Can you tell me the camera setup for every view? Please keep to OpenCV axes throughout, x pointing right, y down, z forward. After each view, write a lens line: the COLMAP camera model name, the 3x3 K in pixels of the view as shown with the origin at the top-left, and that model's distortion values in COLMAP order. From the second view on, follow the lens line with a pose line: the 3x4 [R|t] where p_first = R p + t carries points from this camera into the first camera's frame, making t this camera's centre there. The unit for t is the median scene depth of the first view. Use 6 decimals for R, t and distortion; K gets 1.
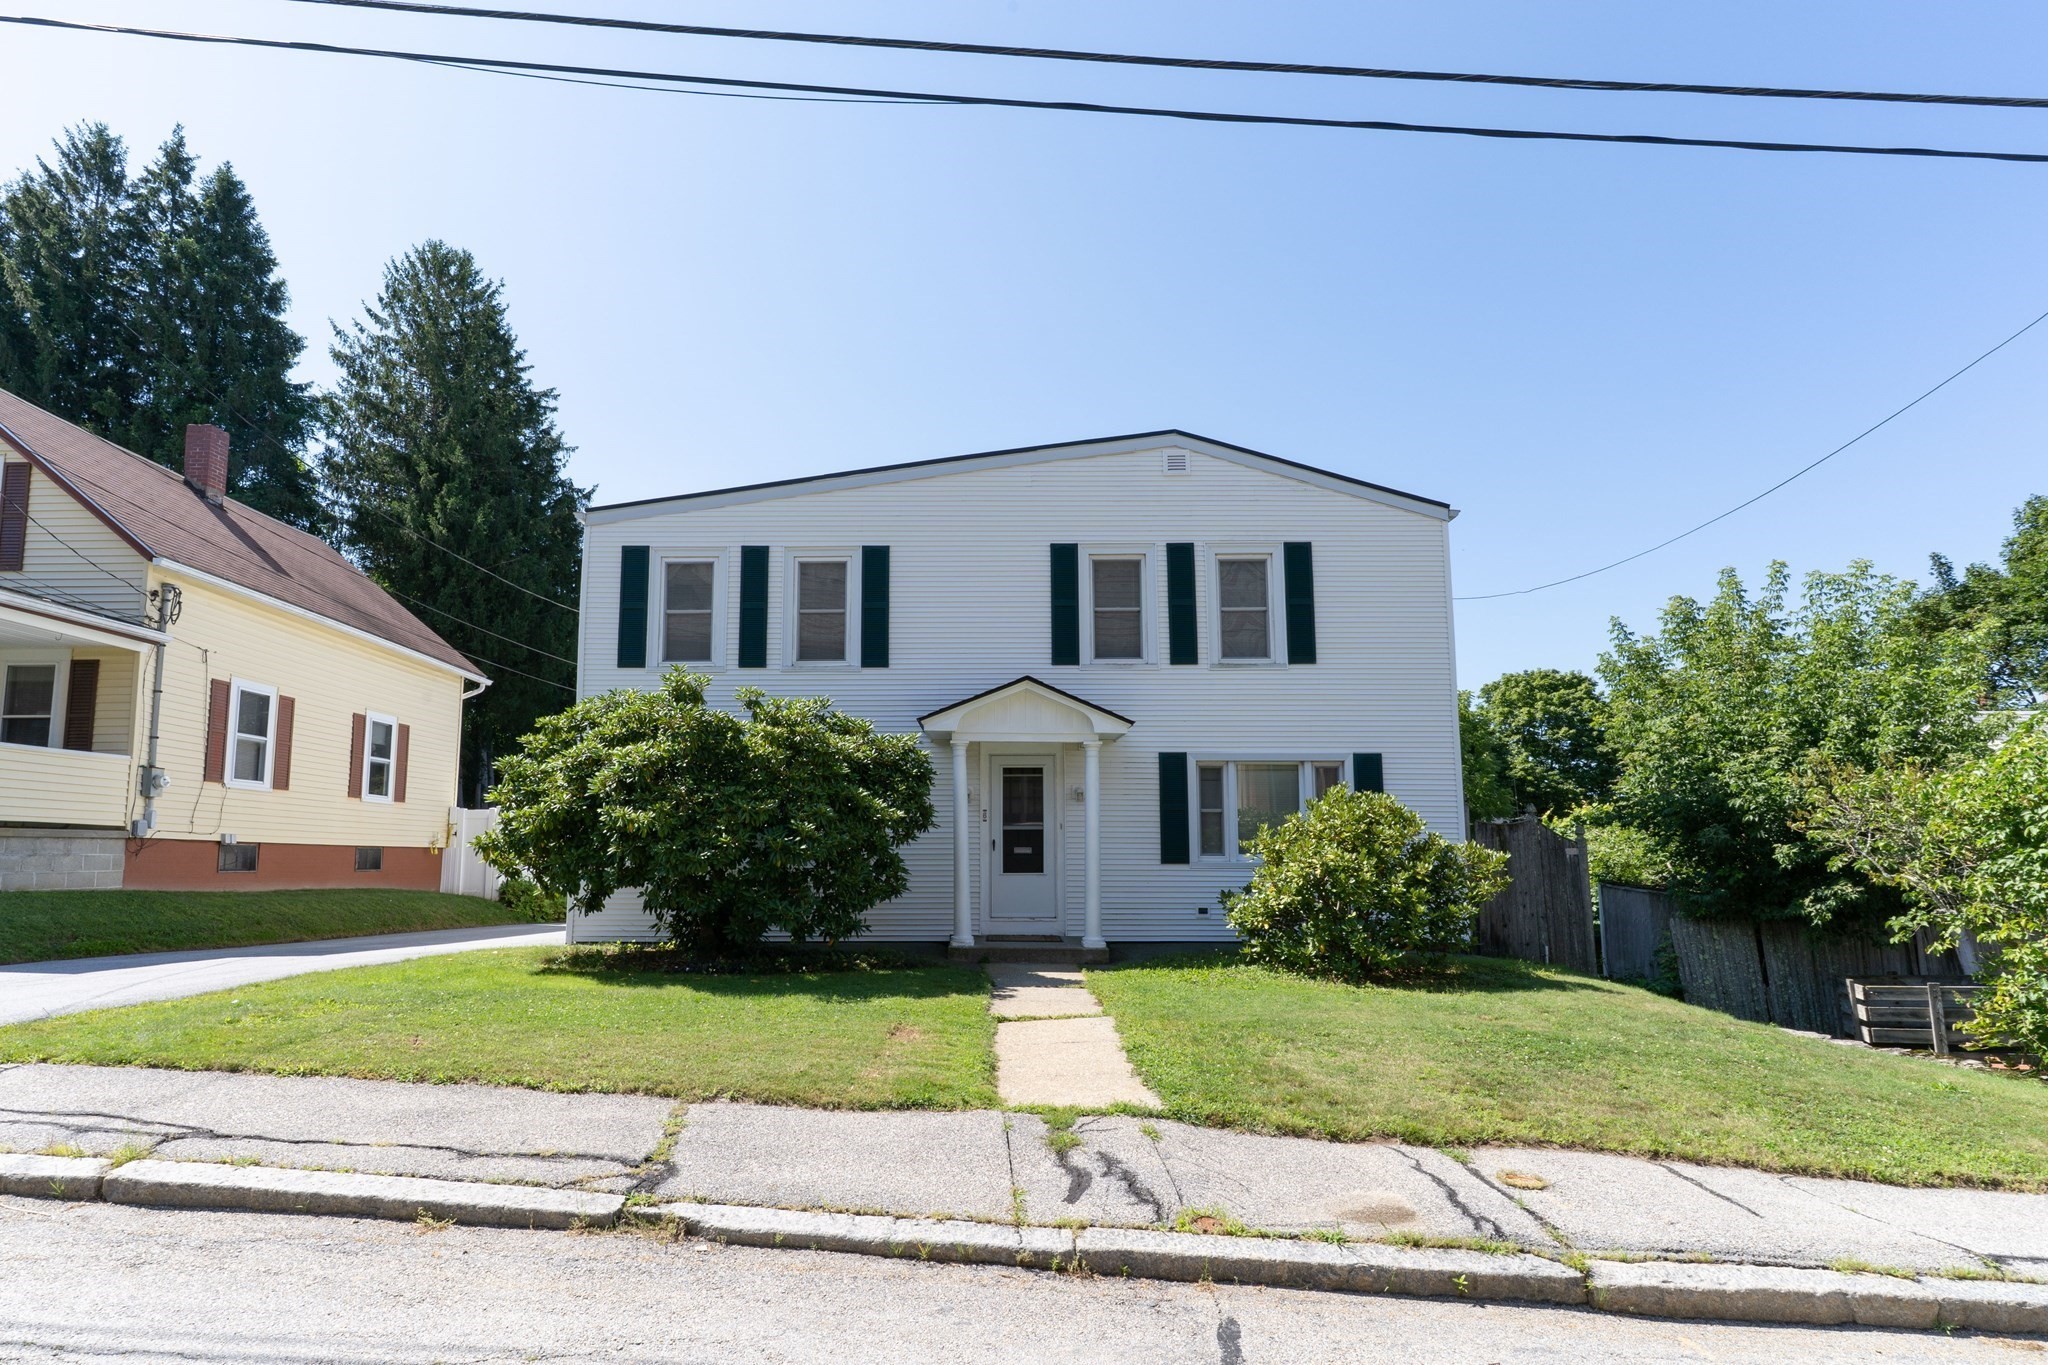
lens RADIAL K [[1048.6, 0, 1019.4], [0, 1048.6, 743.5], [0, 0, 1]] dist [0.002367, 0.001167]
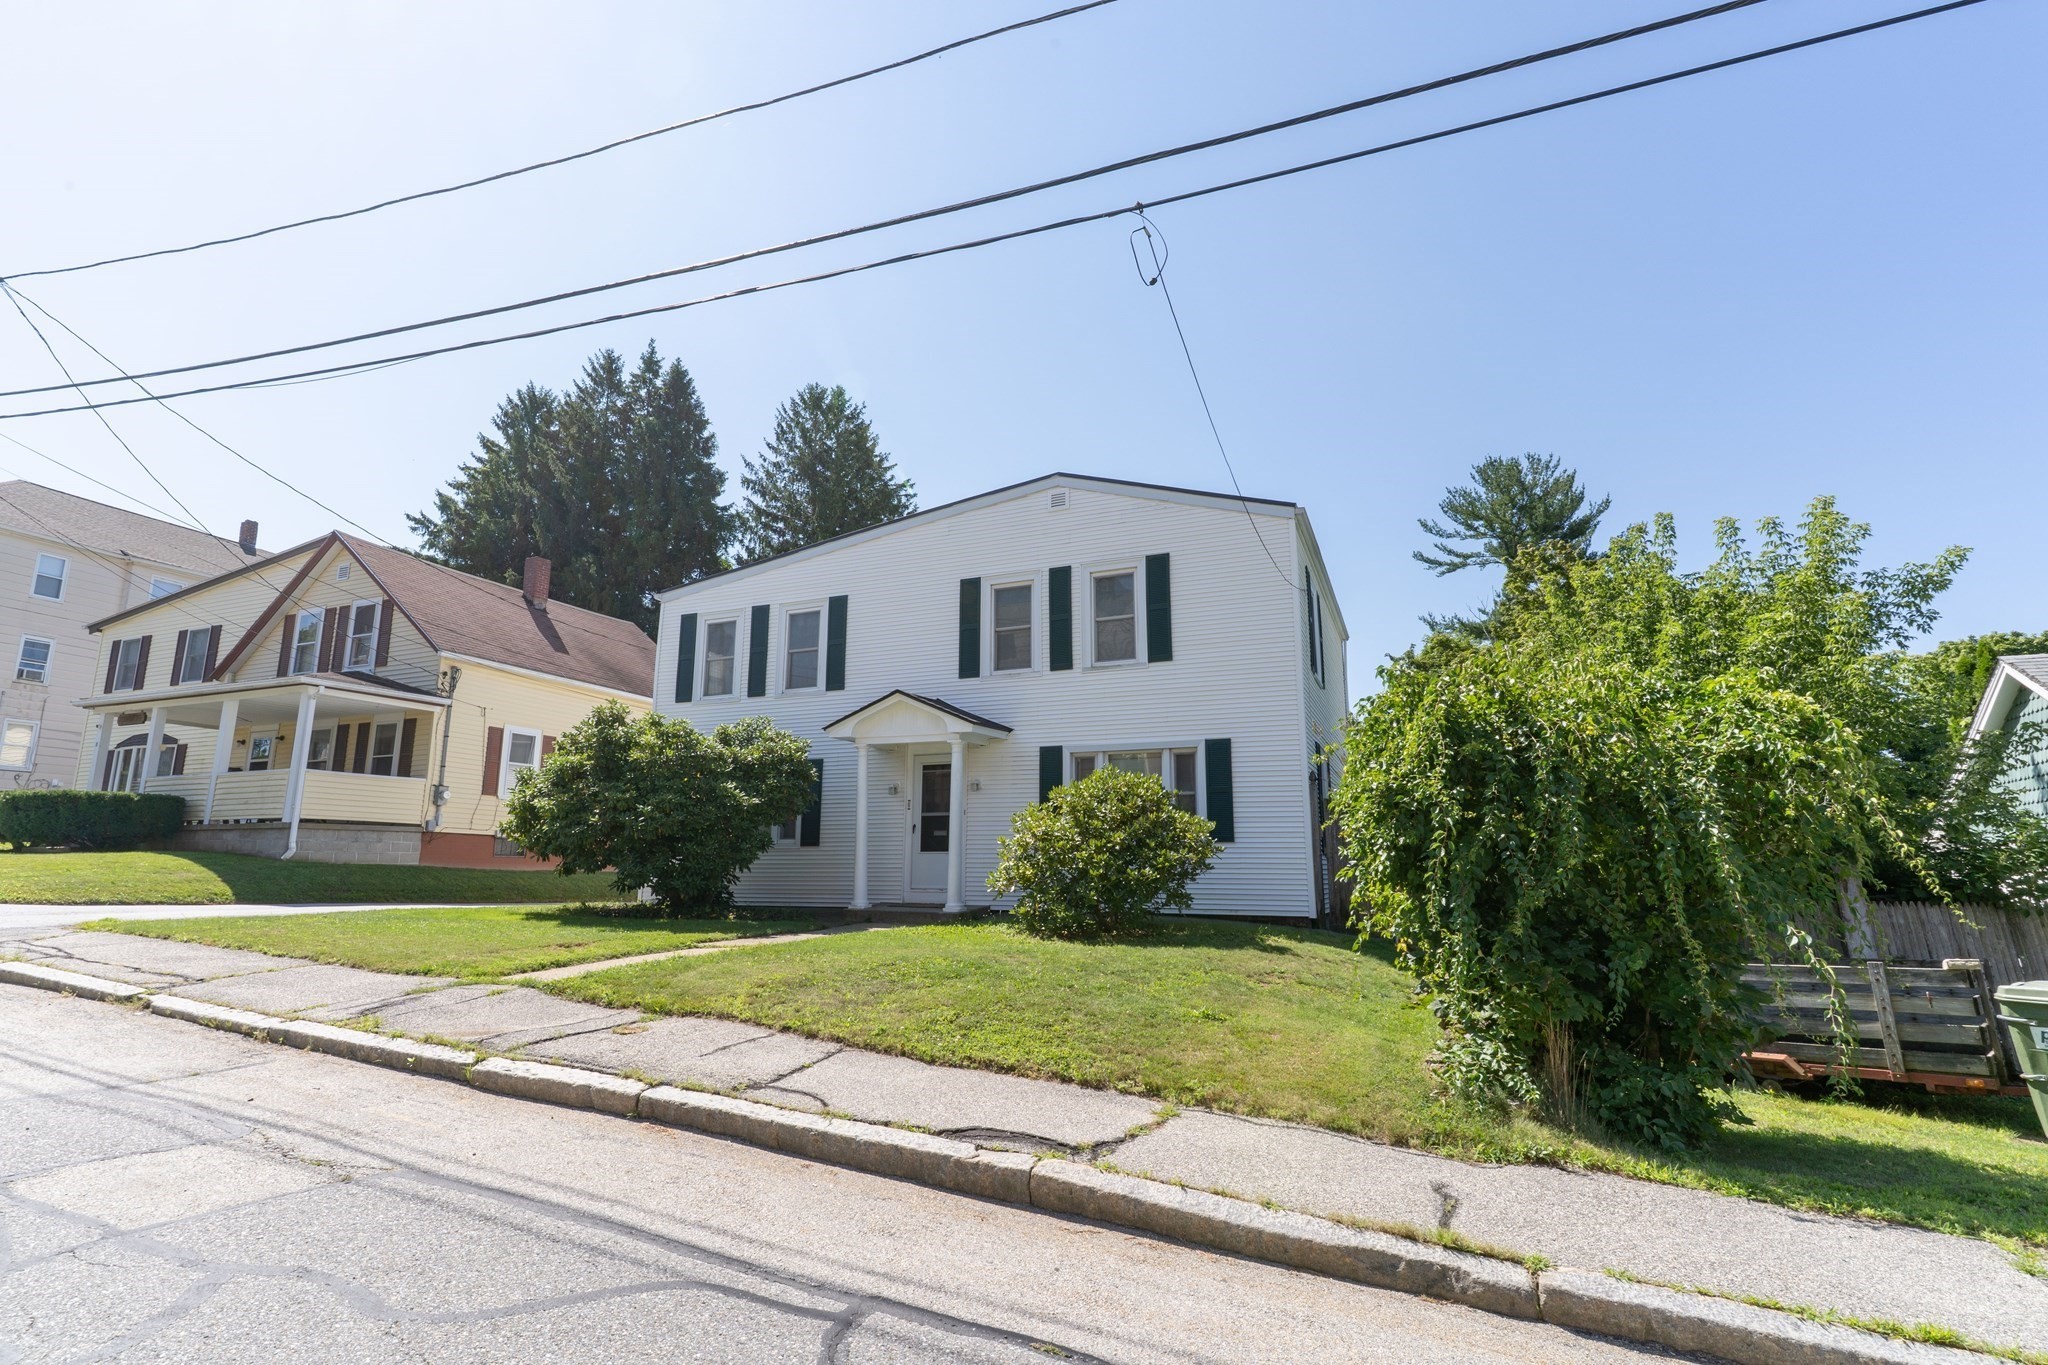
lens RADIAL K [[979.5, 0, 1024.0], [0, 979.5, 682.5], [0, 0, 1]] dist [0.000234, 0.000344]
pose [[0.925602, -0.069134, -0.372131, 0.513316], [0.039771, 0.995499, -0.086021, 0.029303], [0.376403, 0.064821, 0.924186, -0.016654]]
